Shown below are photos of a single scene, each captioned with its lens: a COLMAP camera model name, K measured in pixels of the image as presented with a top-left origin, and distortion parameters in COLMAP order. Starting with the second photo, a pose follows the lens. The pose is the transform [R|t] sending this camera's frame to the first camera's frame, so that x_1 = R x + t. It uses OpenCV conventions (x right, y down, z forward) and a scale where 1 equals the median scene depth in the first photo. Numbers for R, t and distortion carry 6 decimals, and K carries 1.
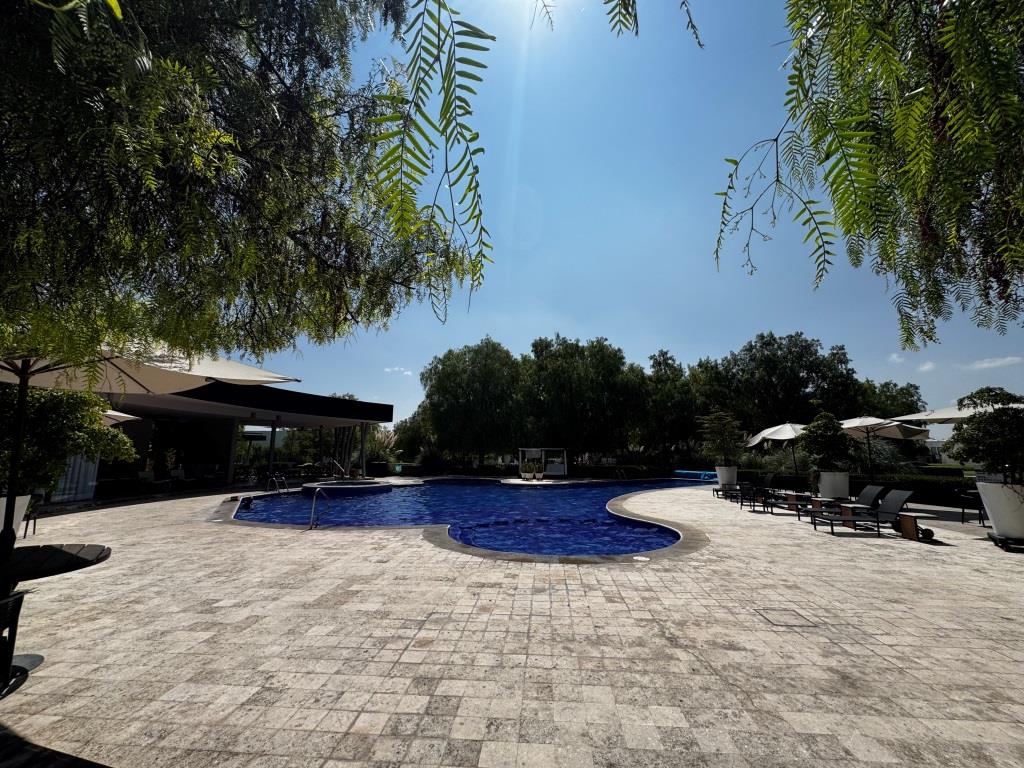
lens RADIAL K [[407.4, 0, 511.7], [0, 407.4, 382.5], [0, 0, 1]] dist [-0.001555, 0.000360]
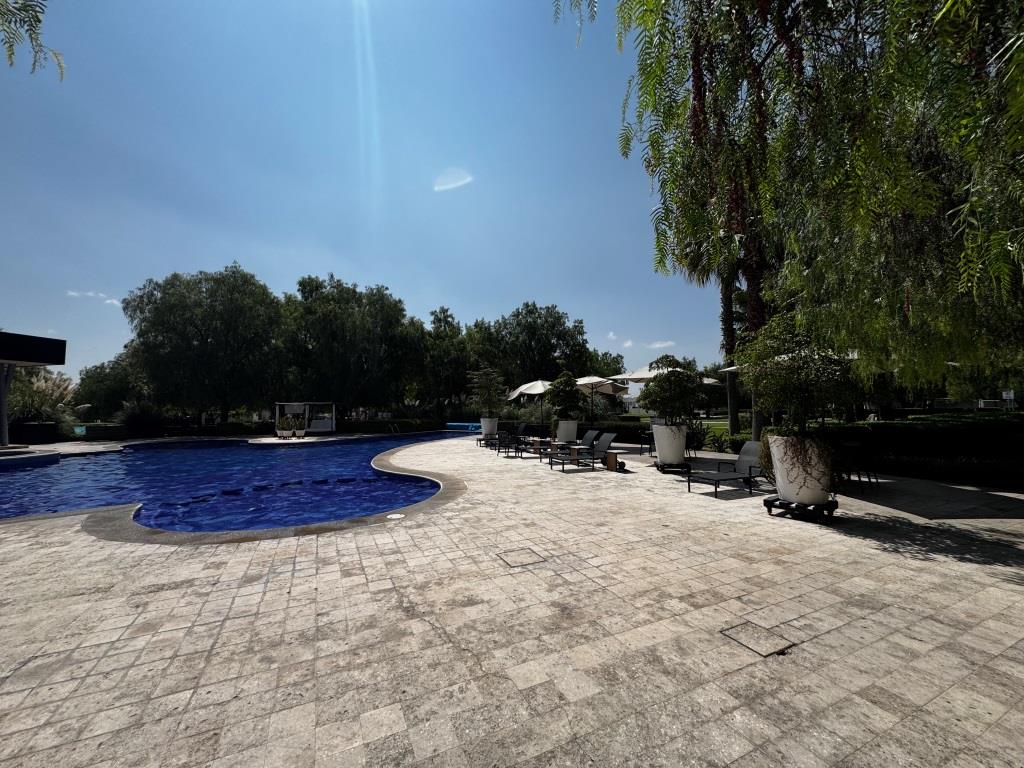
lens RADIAL K [[407.4, 0, 511.7], [0, 407.4, 382.5], [0, 0, 1]] dist [-0.001555, 0.000360]
pose [[0.865091, 0.023522, 0.501063, 0.057891], [-0.077901, 0.993081, 0.087877, 0.021646], [-0.495529, -0.115055, 0.860937, 0.082101]]
